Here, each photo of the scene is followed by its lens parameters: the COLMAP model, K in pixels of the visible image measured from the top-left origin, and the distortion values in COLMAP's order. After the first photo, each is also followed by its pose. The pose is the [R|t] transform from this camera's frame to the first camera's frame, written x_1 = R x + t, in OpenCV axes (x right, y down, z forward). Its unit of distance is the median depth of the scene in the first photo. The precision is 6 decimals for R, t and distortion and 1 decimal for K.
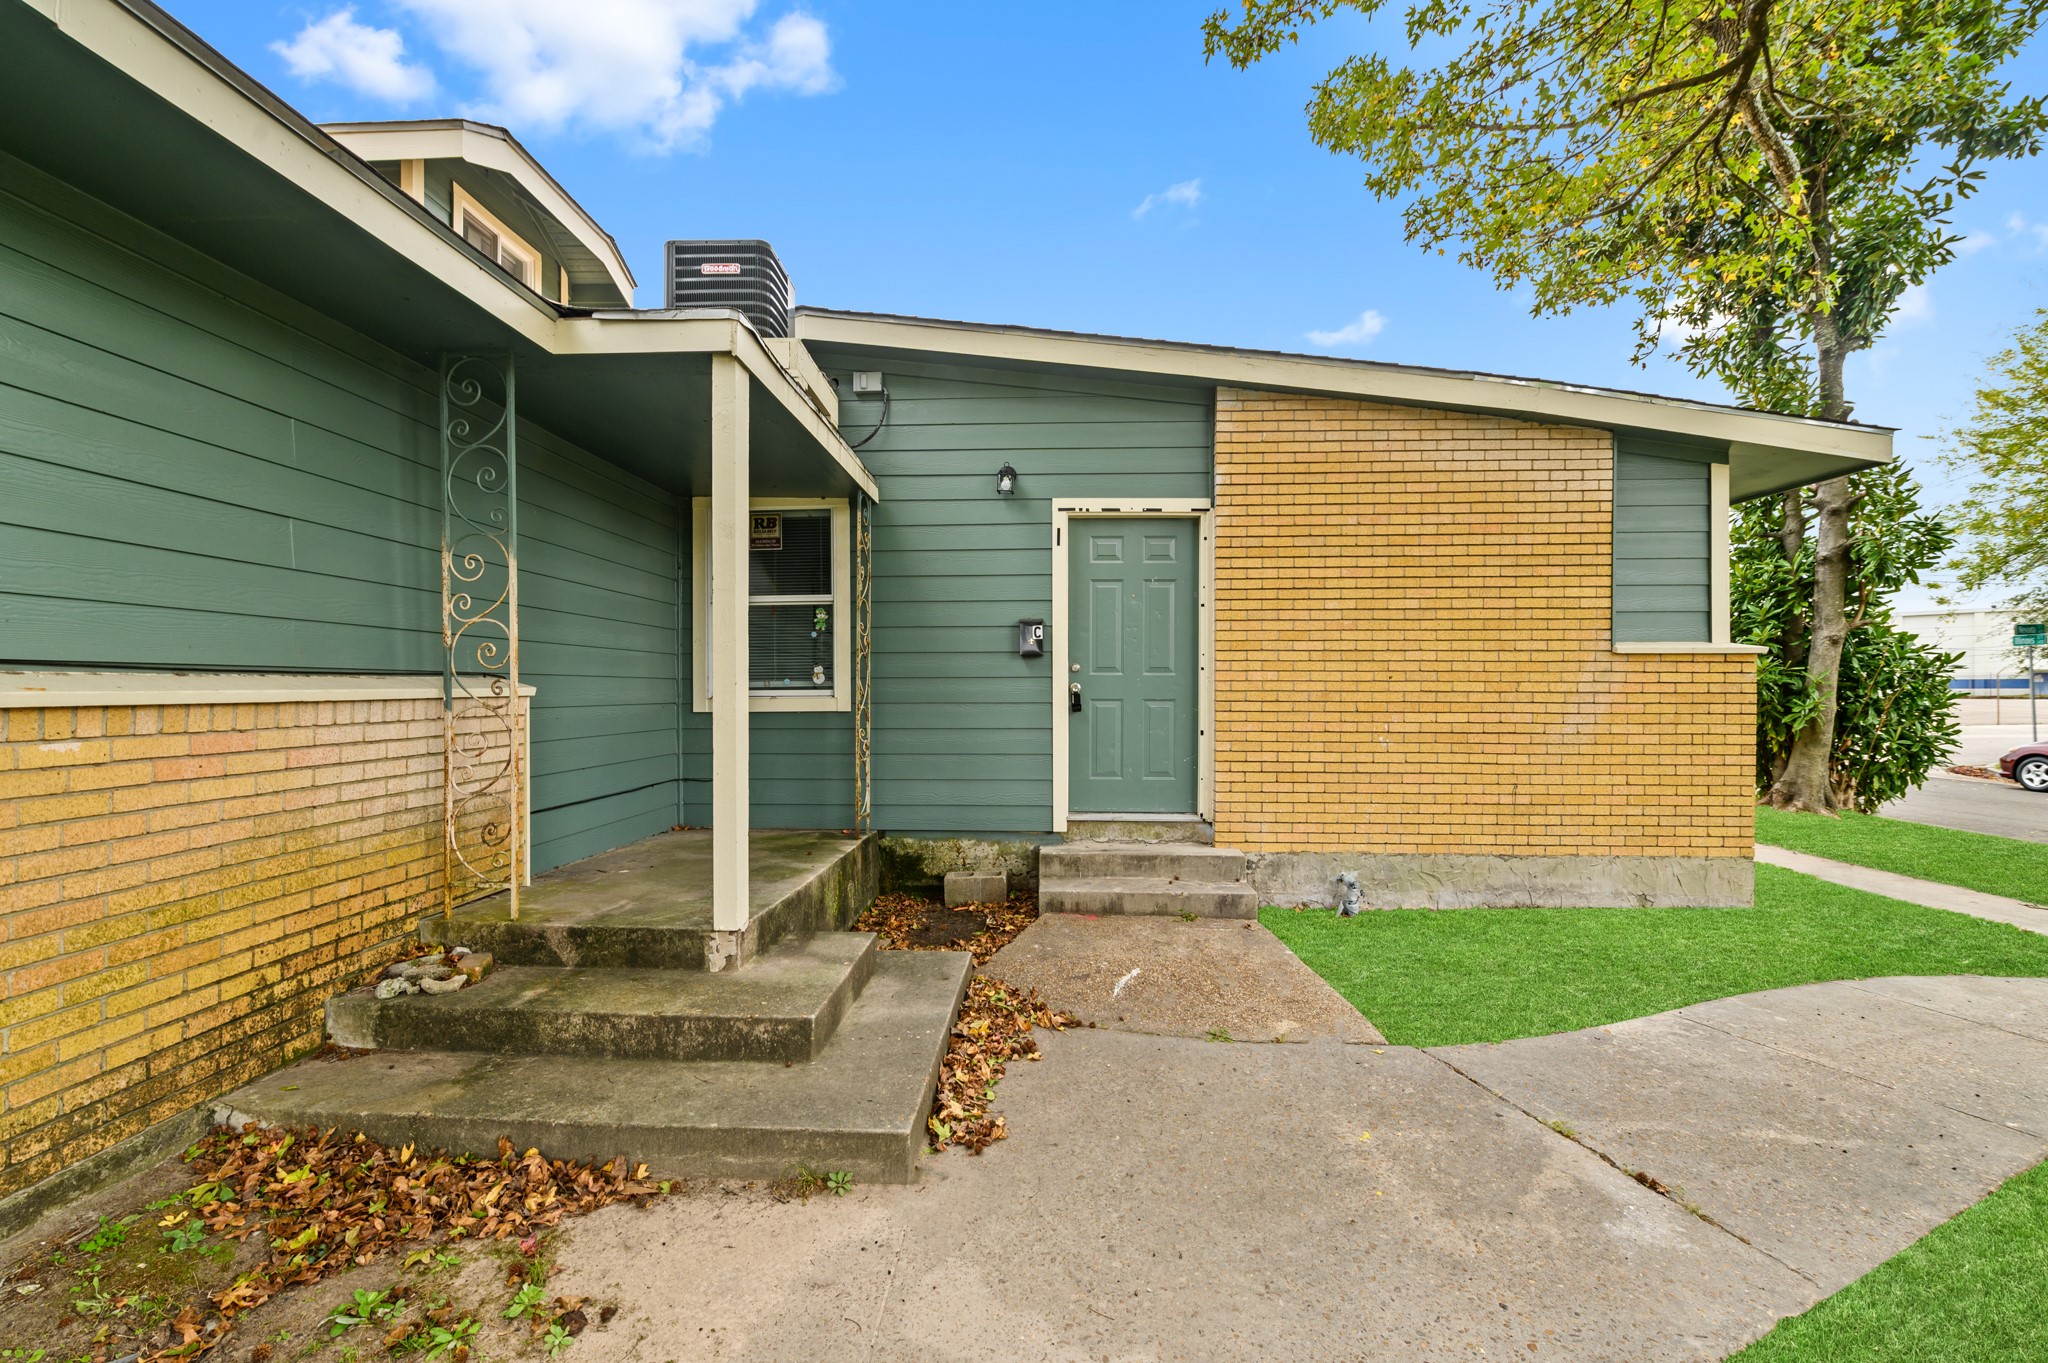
lens RADIAL K [[822.0, 0, 1017.2], [0, 822.0, 687.7], [0, 0, 1]] dist [-0.007024, -0.000030]
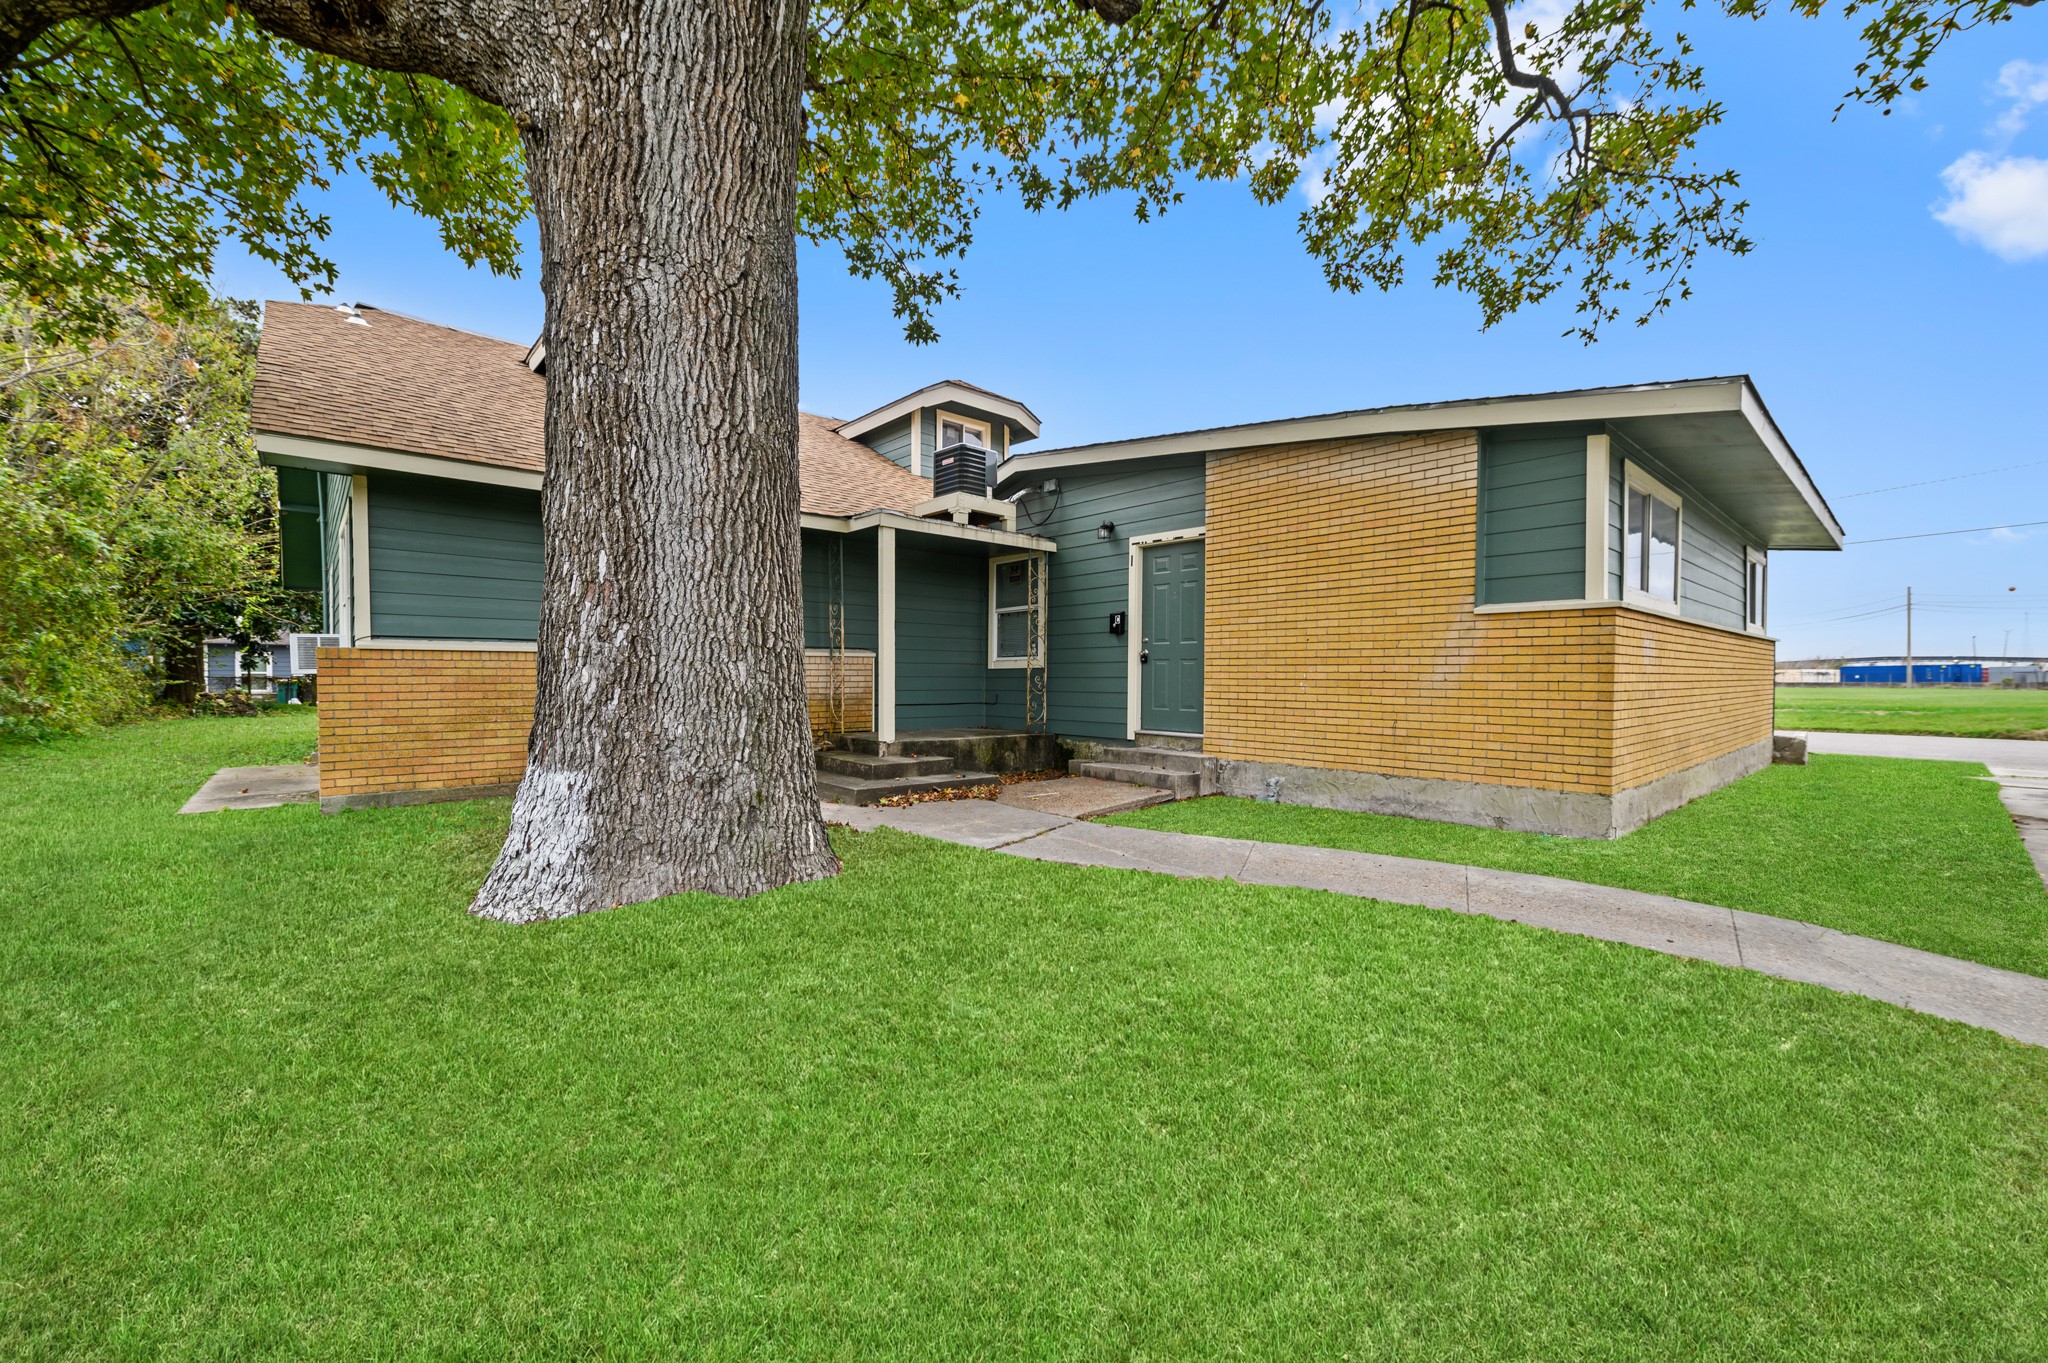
lens RADIAL K [[822.0, 0, 1032.5], [0, 822.0, 680.1], [0, 0, 1]] dist [-0.007024, -0.000030]
pose [[0.698629, 0.004525, -0.715470, 1.129797], [-0.001765, 0.999988, 0.004600, 0.050179], [0.715482, -0.001951, 0.698628, -0.305555]]
